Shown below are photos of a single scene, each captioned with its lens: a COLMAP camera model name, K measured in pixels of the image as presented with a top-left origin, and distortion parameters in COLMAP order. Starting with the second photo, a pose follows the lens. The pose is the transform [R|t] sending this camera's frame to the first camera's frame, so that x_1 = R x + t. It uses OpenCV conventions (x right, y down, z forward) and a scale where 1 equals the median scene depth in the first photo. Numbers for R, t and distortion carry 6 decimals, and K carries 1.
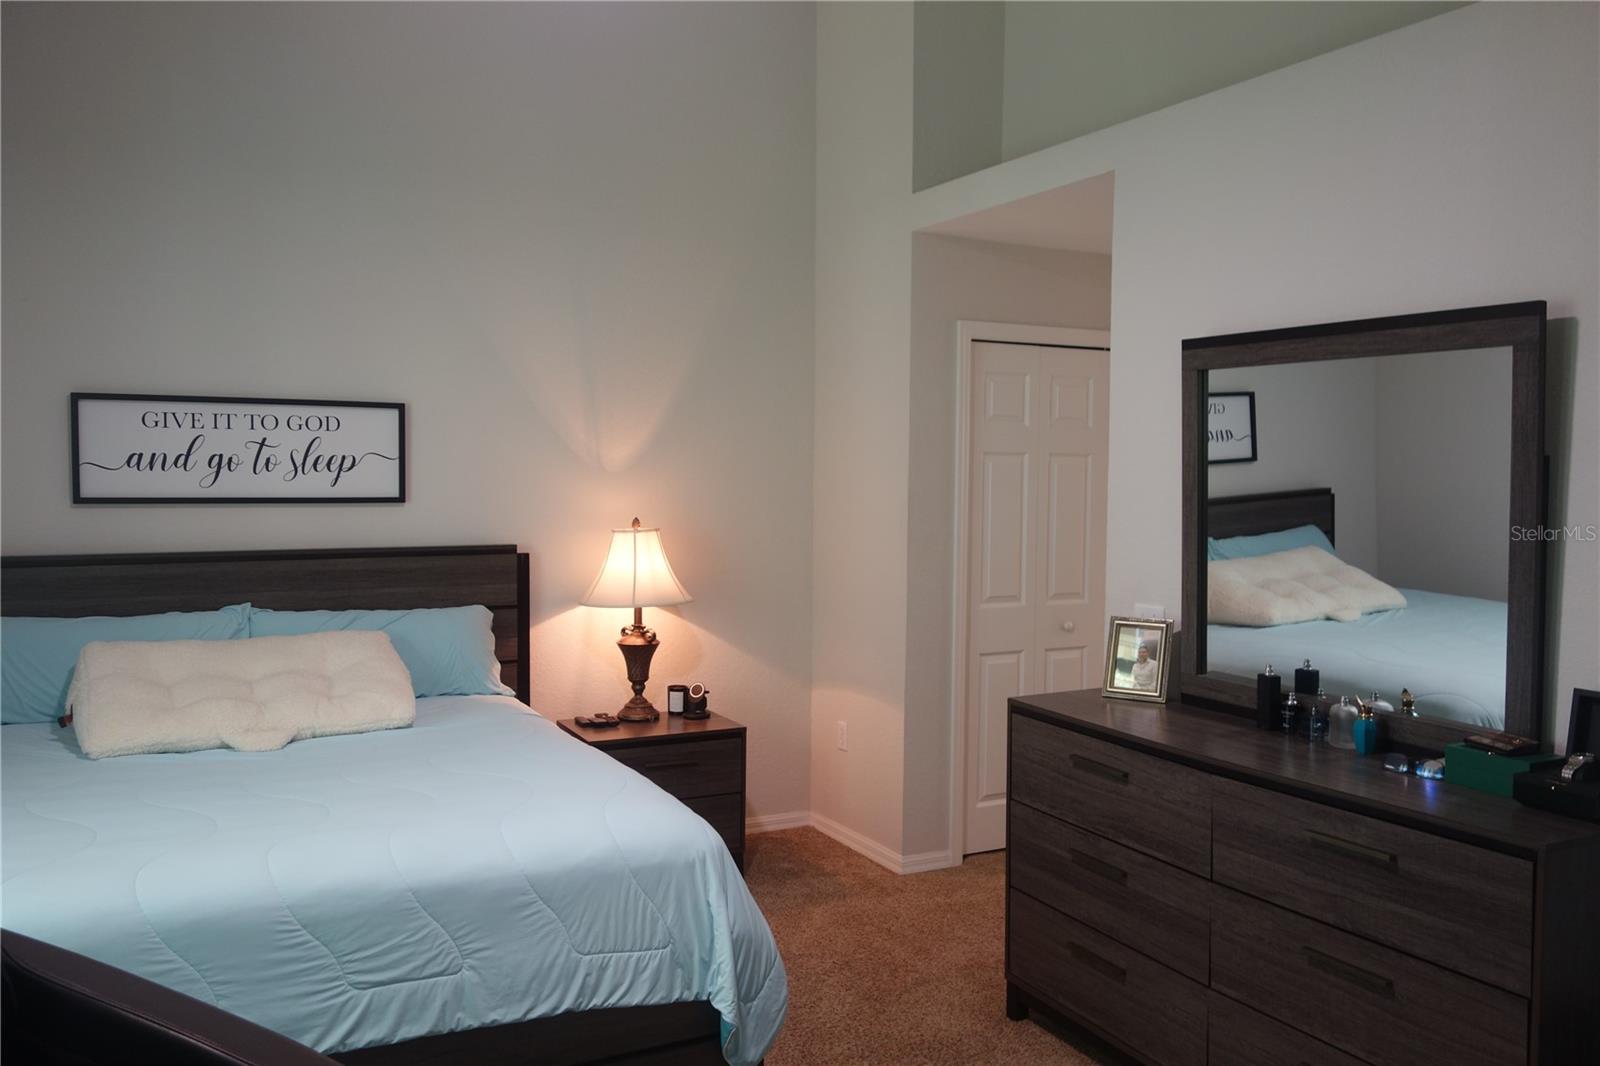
lens RADIAL K [[1259.3, 0, 799.1], [0, 1259.3, 535.6], [0, 0, 1]] dist [-0.002292, -0.004905]
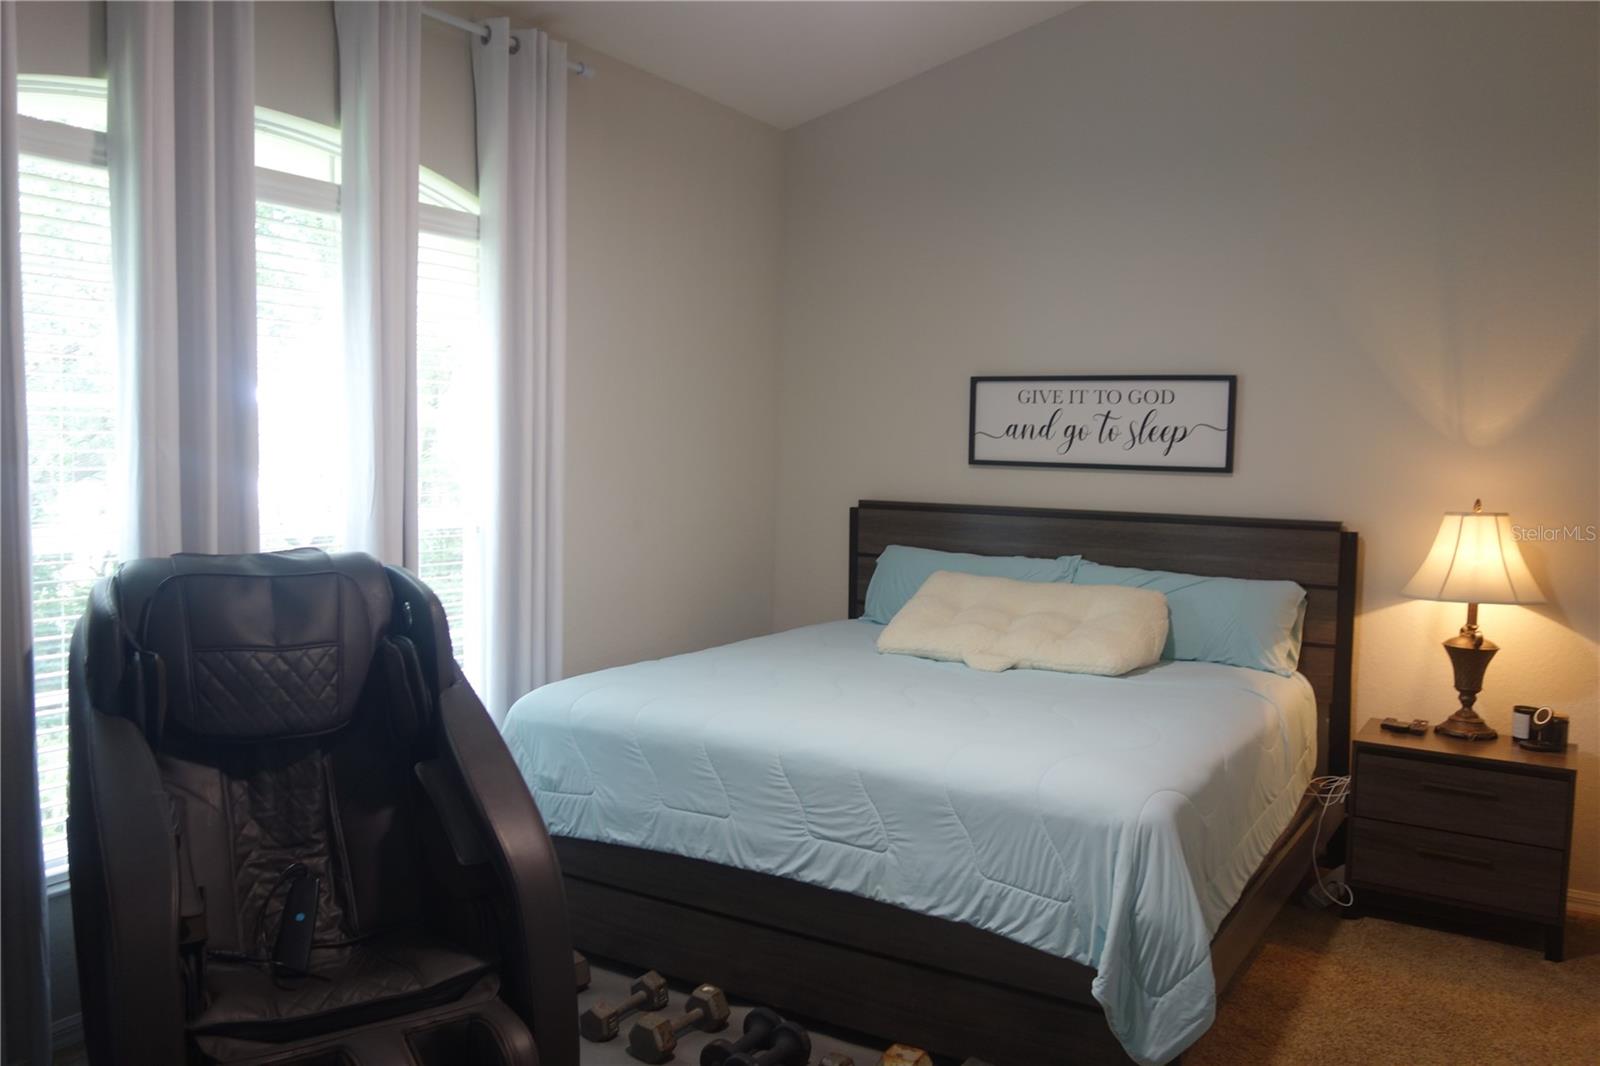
lens RADIAL K [[1259.3, 0, 796.3], [0, 1259.3, 530.9], [0, 0, 1]] dist [-0.002292, -0.004905]
pose [[0.516743, 0.063637, -0.853772, 0.410334], [-0.064714, 0.997284, 0.035166, 0.007891], [0.853691, 0.037079, 0.519458, 0.190337]]
